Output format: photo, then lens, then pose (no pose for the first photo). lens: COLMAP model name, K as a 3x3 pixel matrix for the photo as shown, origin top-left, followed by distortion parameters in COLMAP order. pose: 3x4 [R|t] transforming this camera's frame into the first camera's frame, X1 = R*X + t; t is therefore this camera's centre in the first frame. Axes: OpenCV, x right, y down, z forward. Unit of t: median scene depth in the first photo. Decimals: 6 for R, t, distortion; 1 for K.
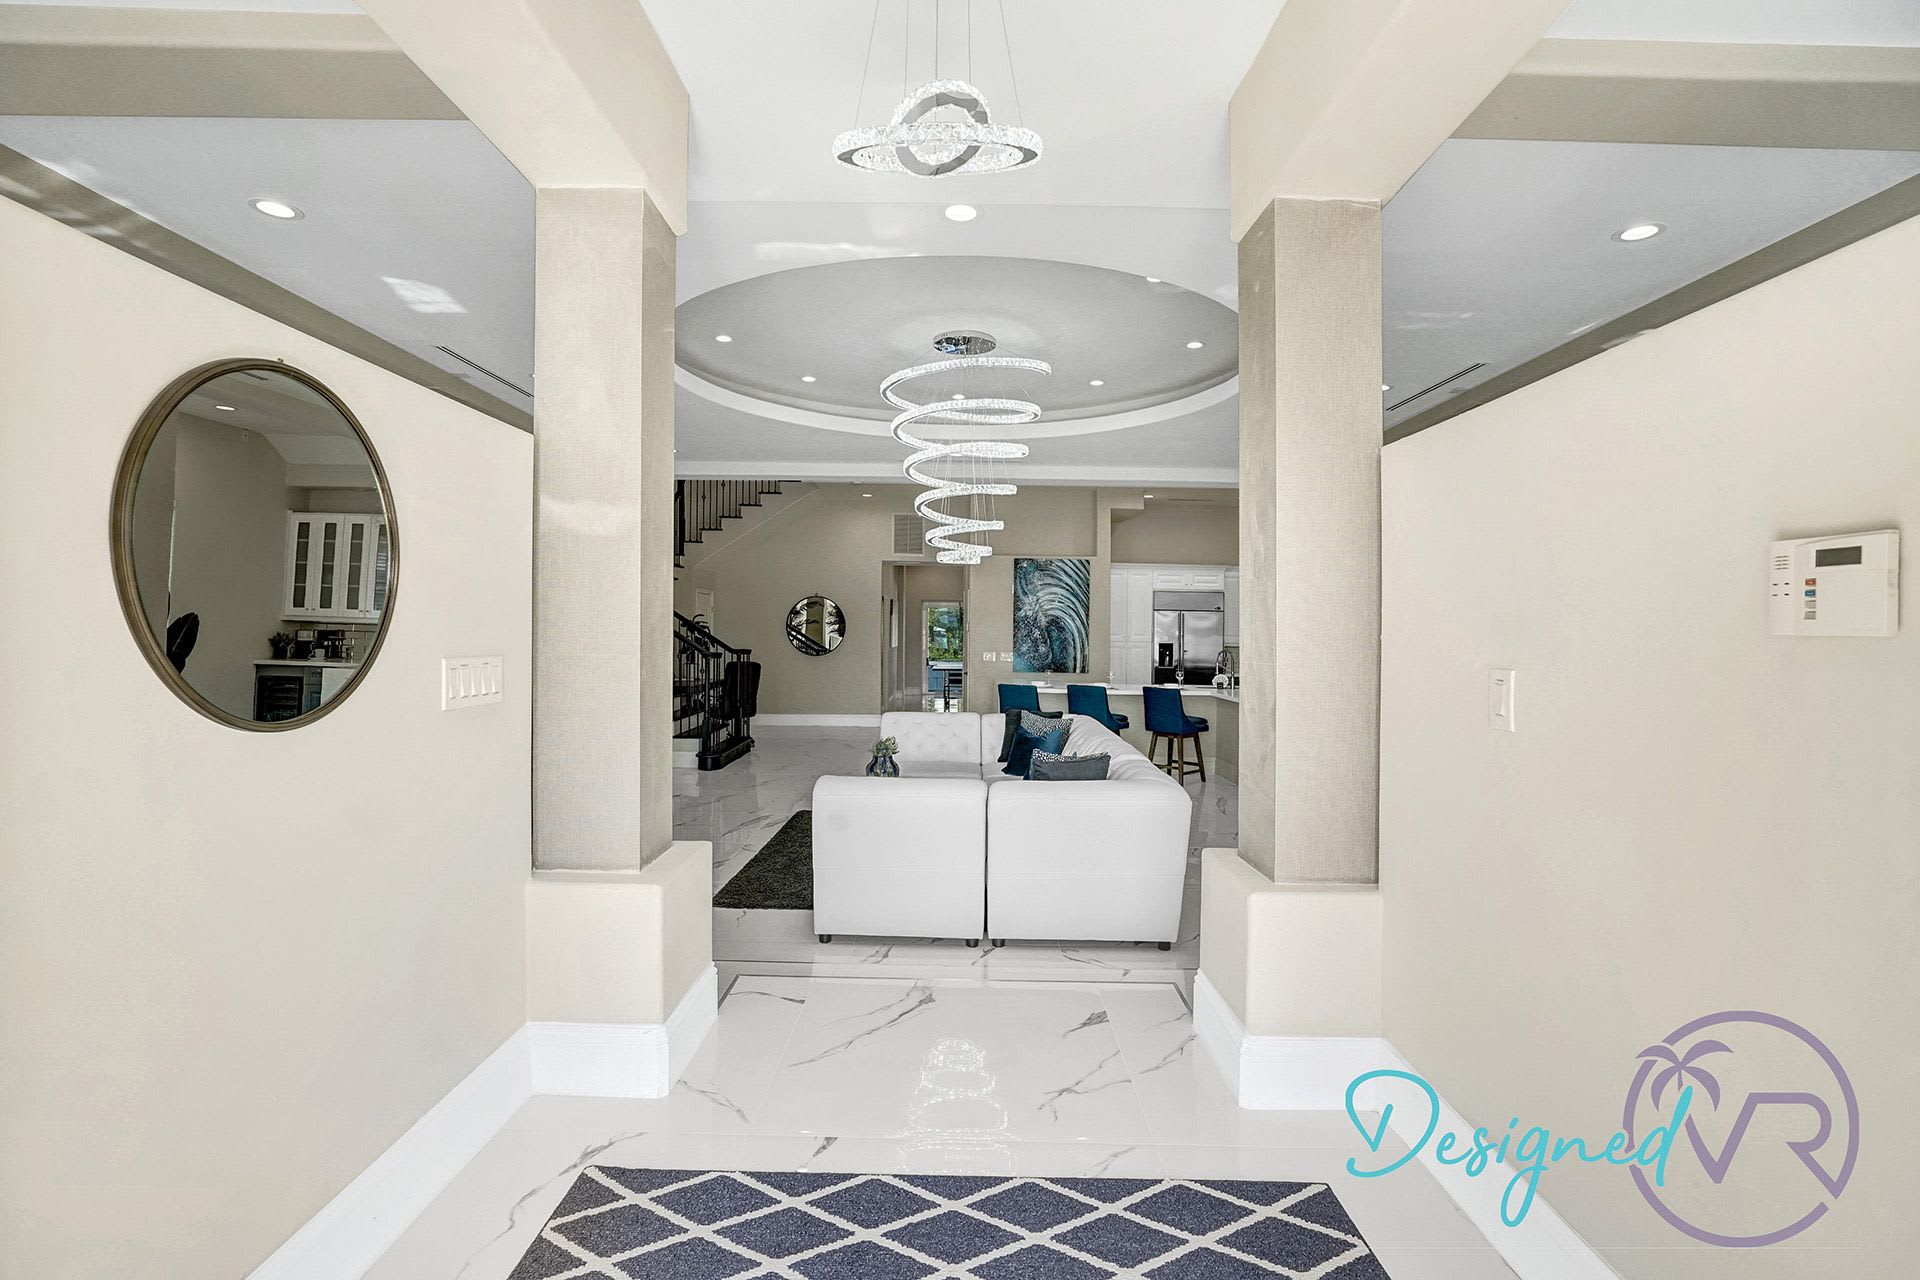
lens RADIAL K [[895.2, 0, 948.7], [0, 895.2, 633.5], [0, 0, 1]] dist [-0.057500, 0.017778]
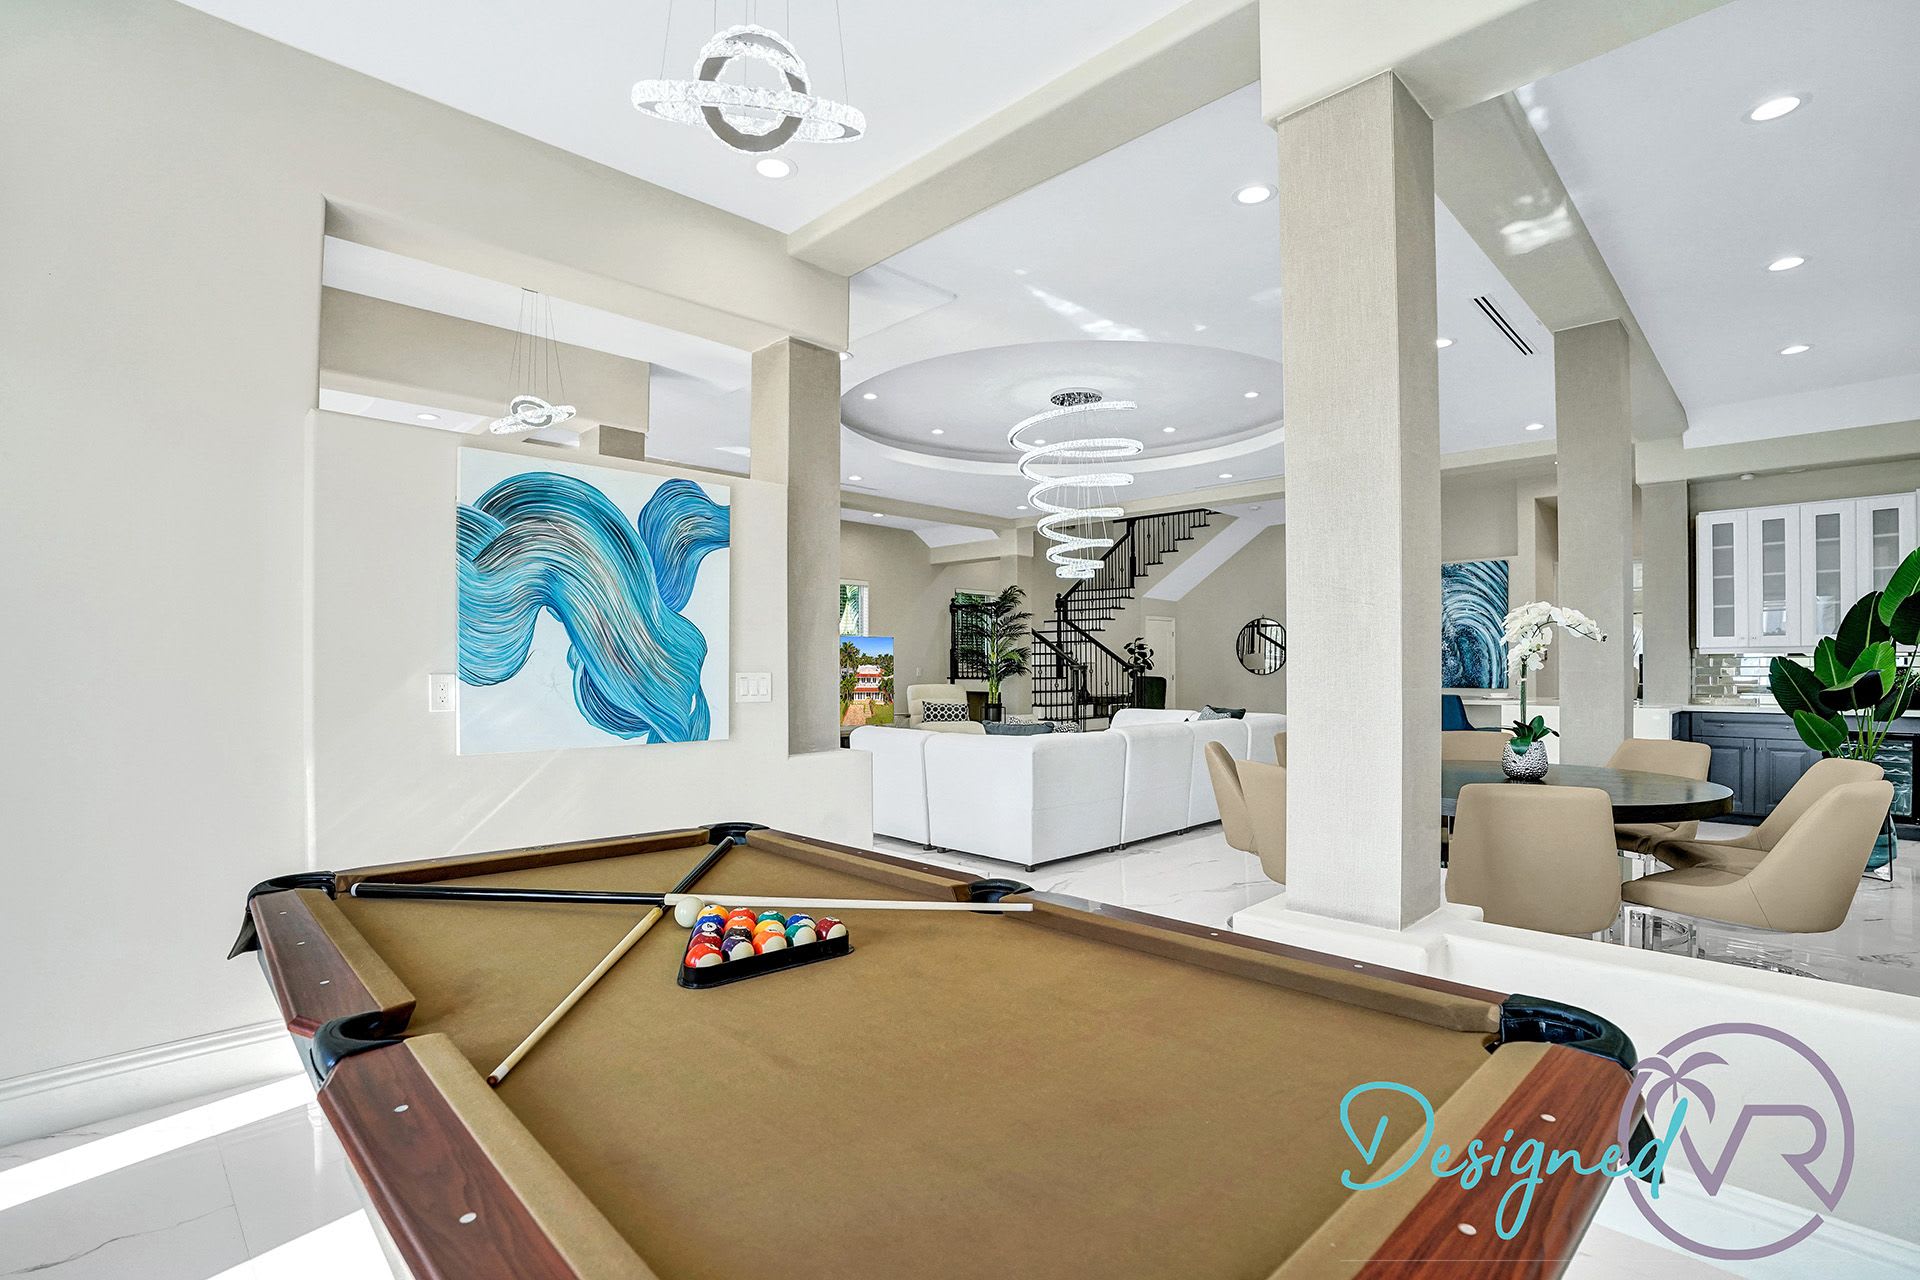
lens RADIAL K [[895.2, 0, 977.9], [0, 895.2, 654.3], [0, 0, 1]] dist [-0.057500, 0.017778]
pose [[0.734485, -0.022564, -0.678250, 0.494597], [0.008393, 0.999673, -0.024168, 0.036994], [0.678573, 0.012059, 0.734434, 0.011652]]
